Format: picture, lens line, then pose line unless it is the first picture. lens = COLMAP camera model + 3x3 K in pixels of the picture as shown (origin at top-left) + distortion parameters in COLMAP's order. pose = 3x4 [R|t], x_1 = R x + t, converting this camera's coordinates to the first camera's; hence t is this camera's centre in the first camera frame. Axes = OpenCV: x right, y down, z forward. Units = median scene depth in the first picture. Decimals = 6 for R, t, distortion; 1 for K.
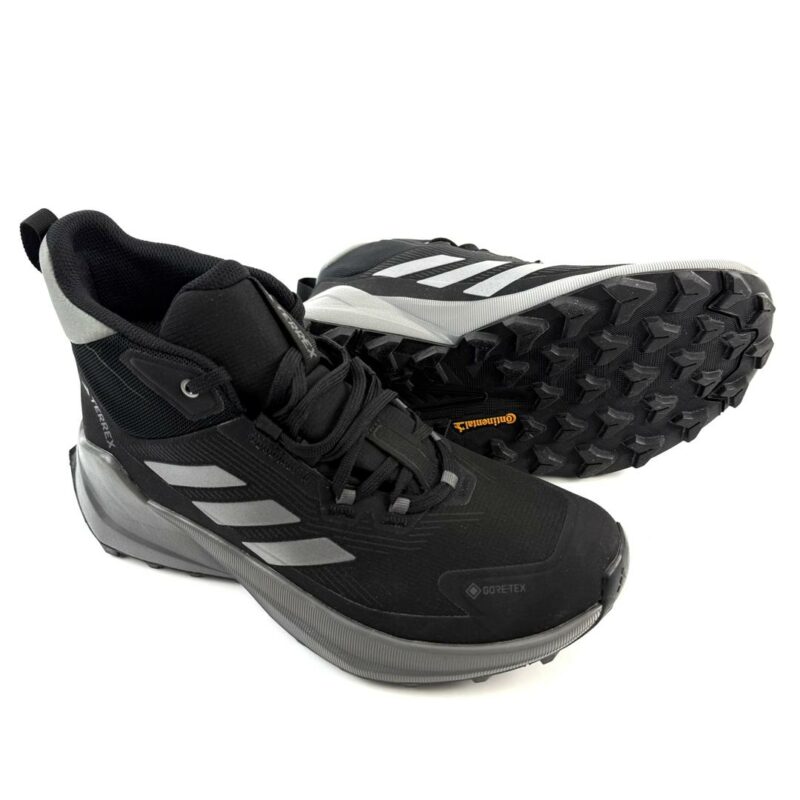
lens RADIAL K [[737.3, 0, 400.0], [0, 737.3, 400.0], [0, 0, 1]] dist [0.006781, -0.182183]
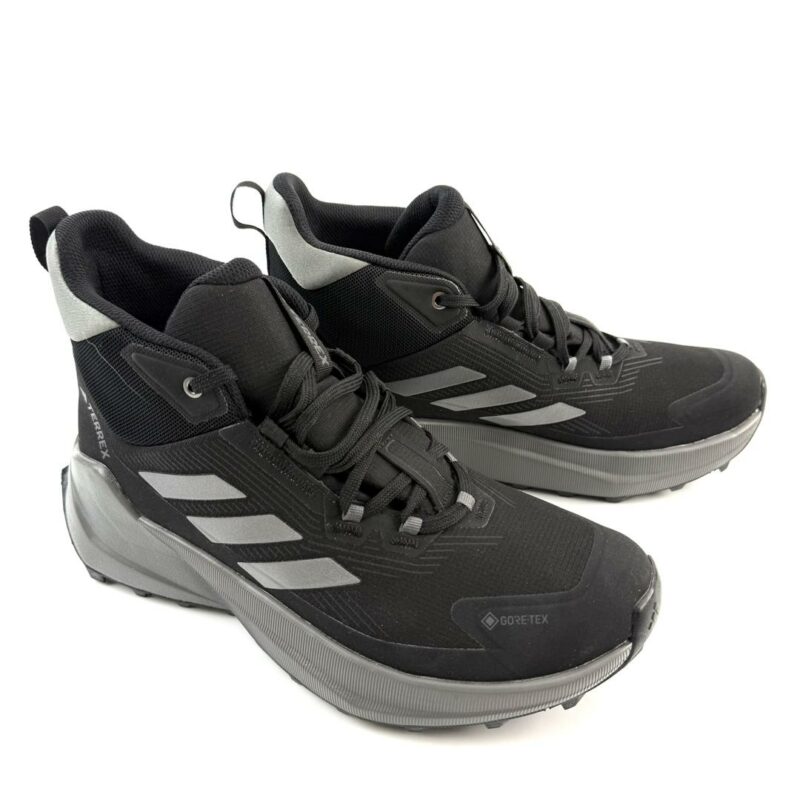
lens RADIAL K [[737.3, 0, 400.0], [0, 737.3, 400.0], [0, 0, 1]] dist [0.006781, -0.182183]
pose [[0.999207, 0.038077, -0.011657, -0.009519], [-0.039157, 0.992737, -0.113754, 0.093055], [0.007241, 0.114120, 0.993441, 0.069824]]
